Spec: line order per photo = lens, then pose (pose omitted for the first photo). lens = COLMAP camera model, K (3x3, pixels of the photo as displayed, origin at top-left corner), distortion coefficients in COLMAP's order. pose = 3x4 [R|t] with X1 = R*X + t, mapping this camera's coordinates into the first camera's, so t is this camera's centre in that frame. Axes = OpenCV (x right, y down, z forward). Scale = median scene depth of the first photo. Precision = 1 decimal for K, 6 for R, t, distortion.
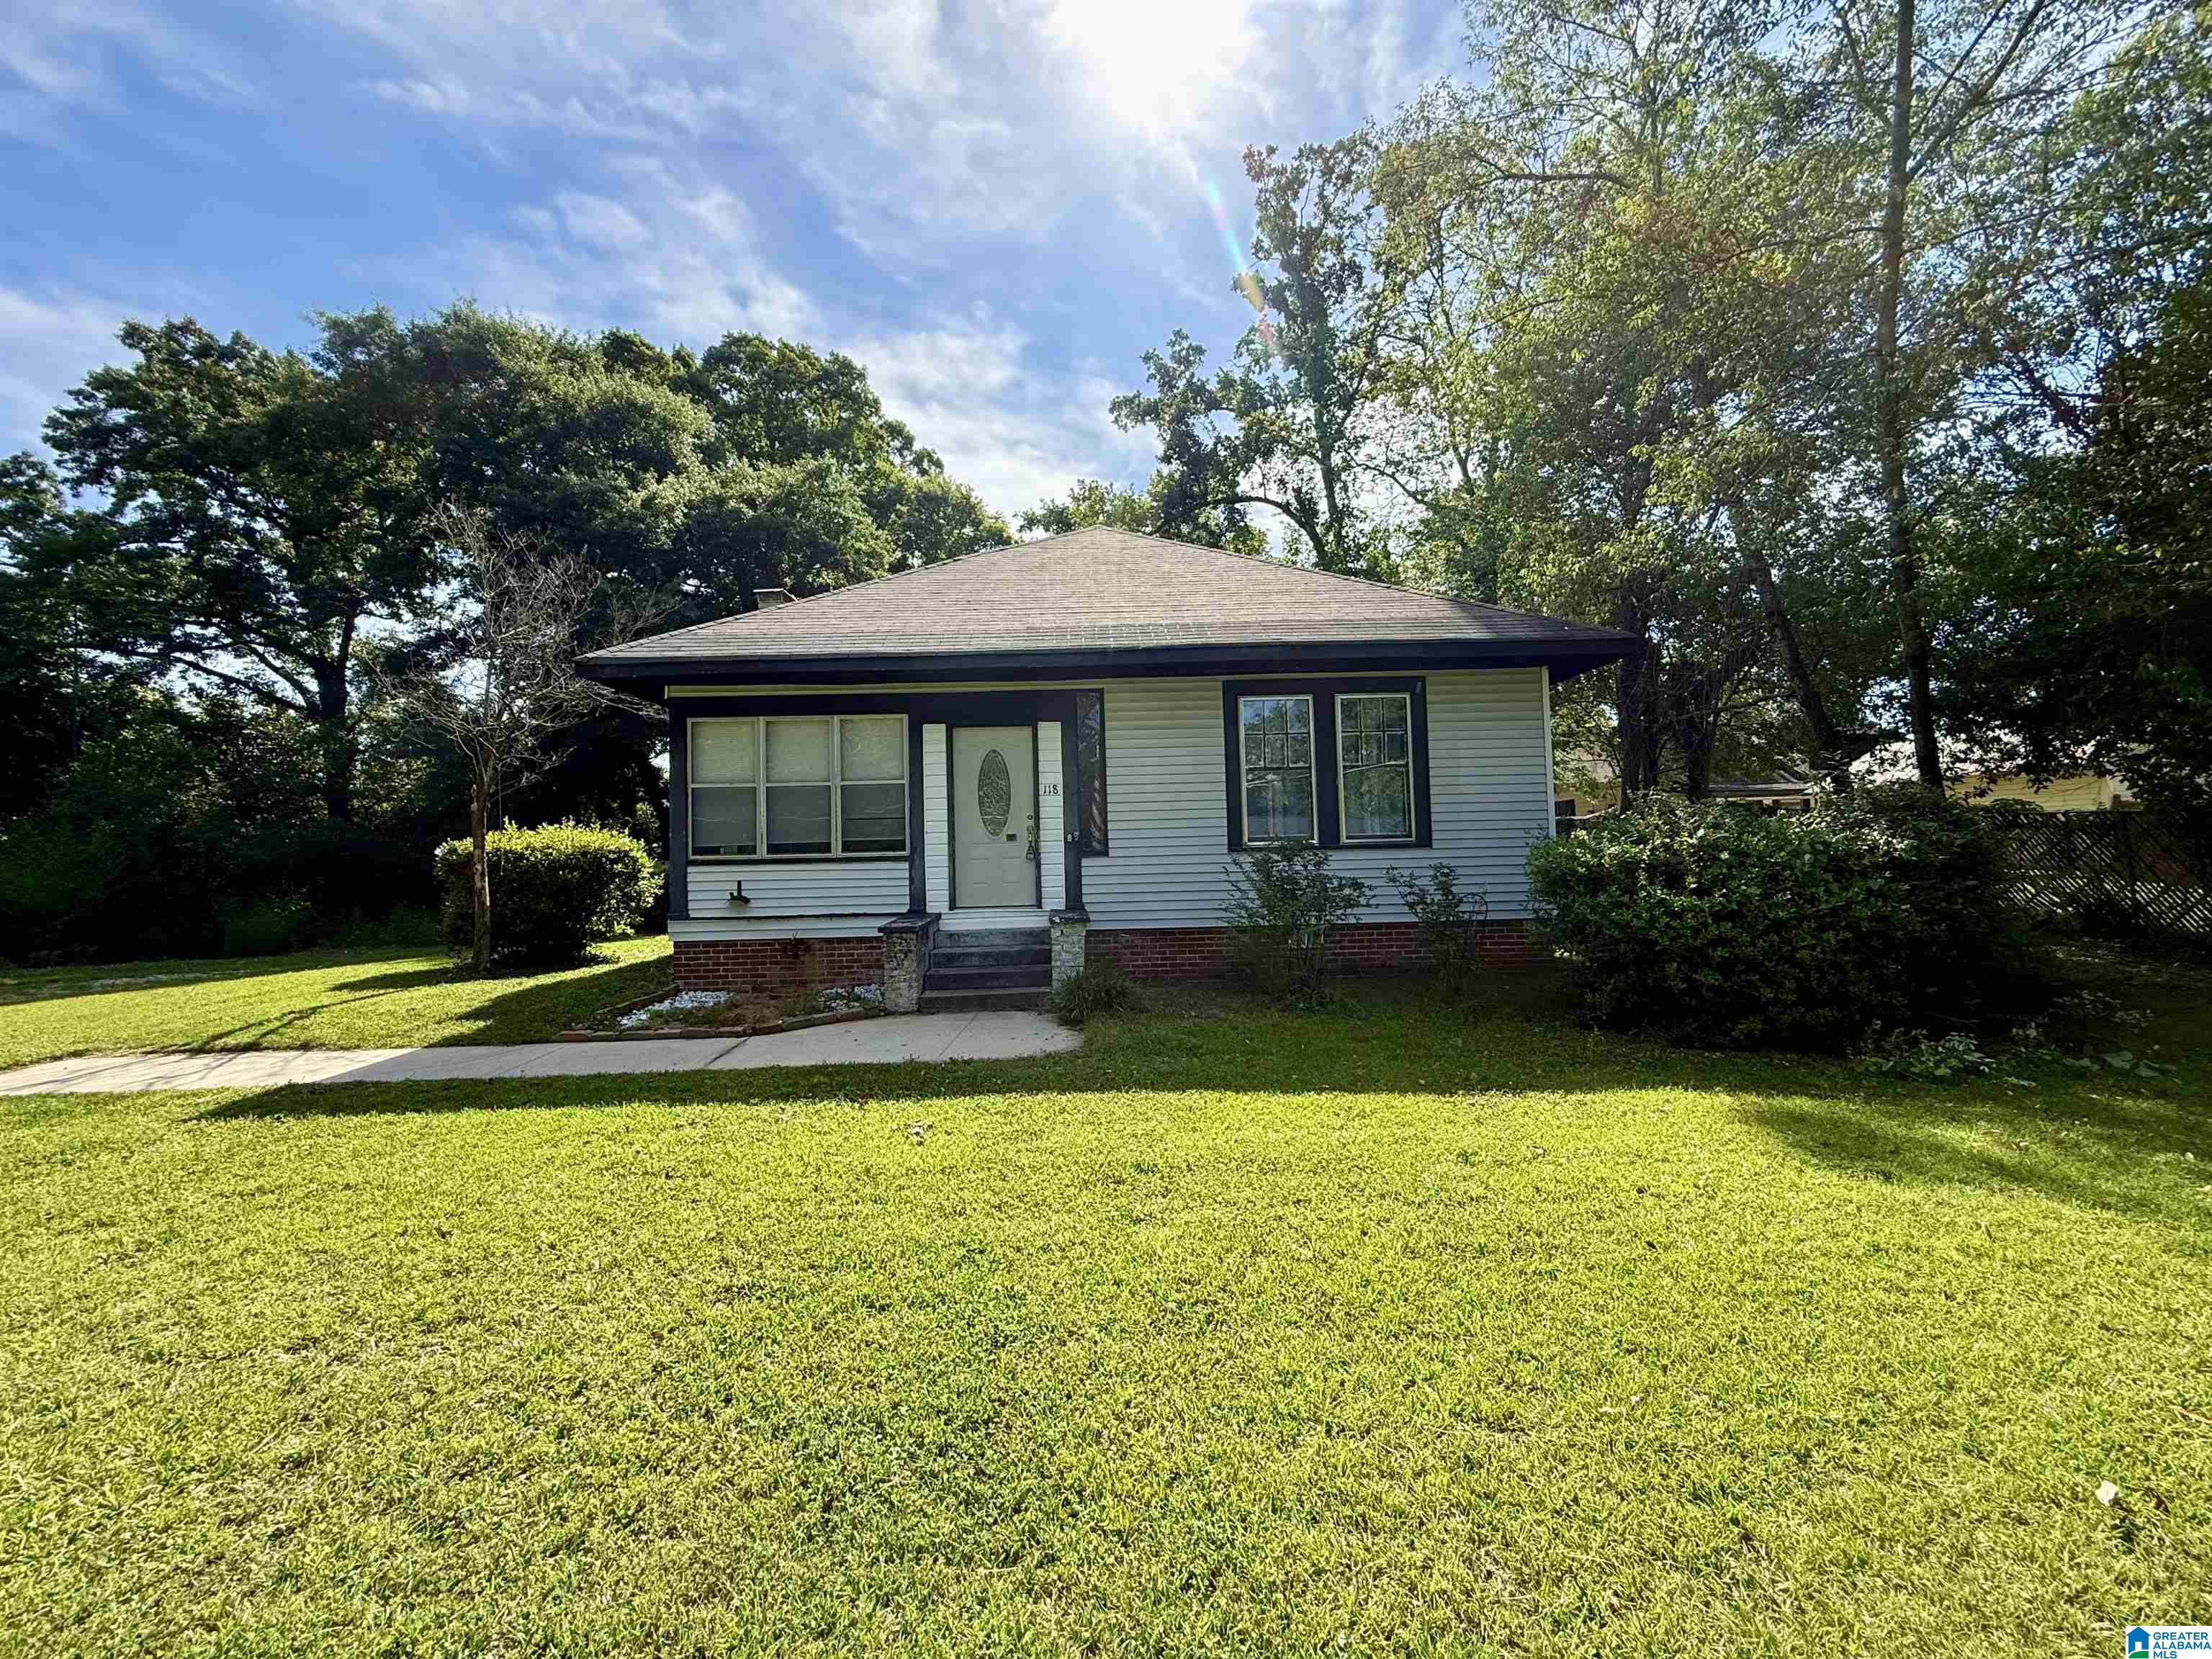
lens RADIAL K [[887.0, 0, 1088.8], [0, 887.0, 835.1], [0, 0, 1]] dist [-0.002754, 0.001126]
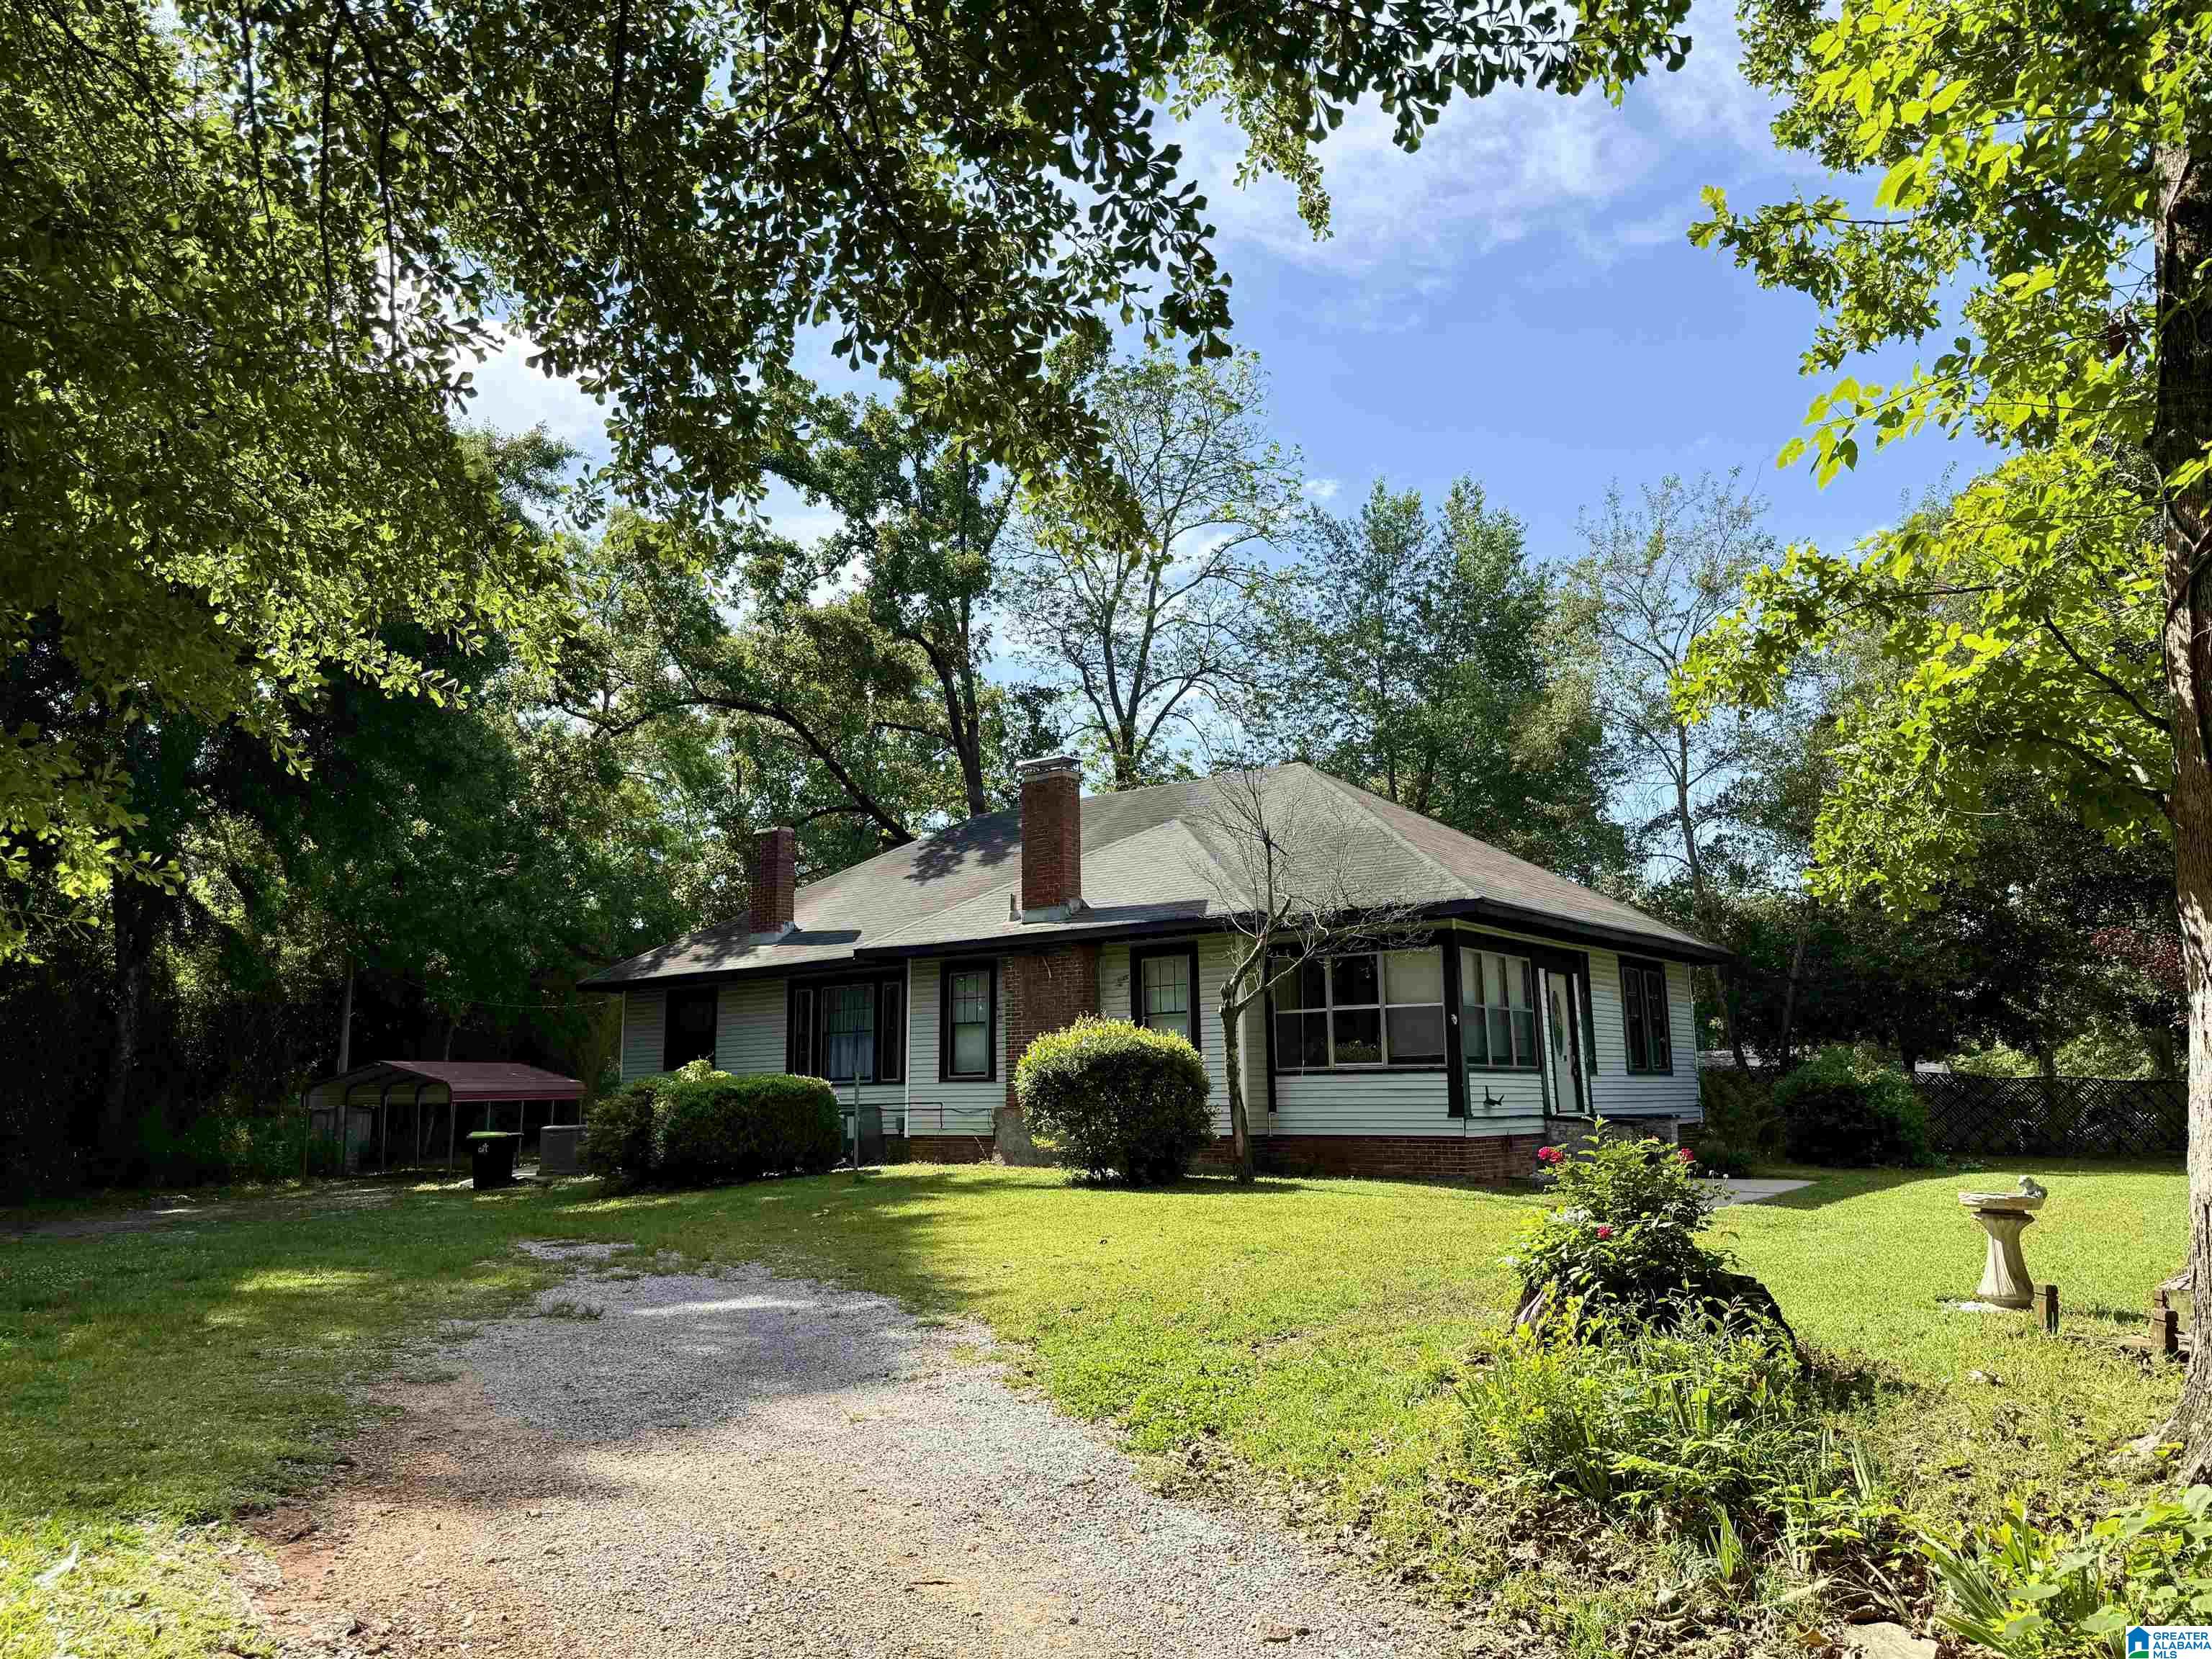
lens RADIAL K [[1510.8, 0, 1088.7], [0, 1510.8, 839.3], [0, 0, 1]] dist [0.077876, 0.000522]
pose [[0.630450, 0.145252, 0.762519, -0.754081], [-0.030537, 0.986217, -0.162616, 0.023589], [-0.775629, 0.079236, 0.626195, 0.034016]]
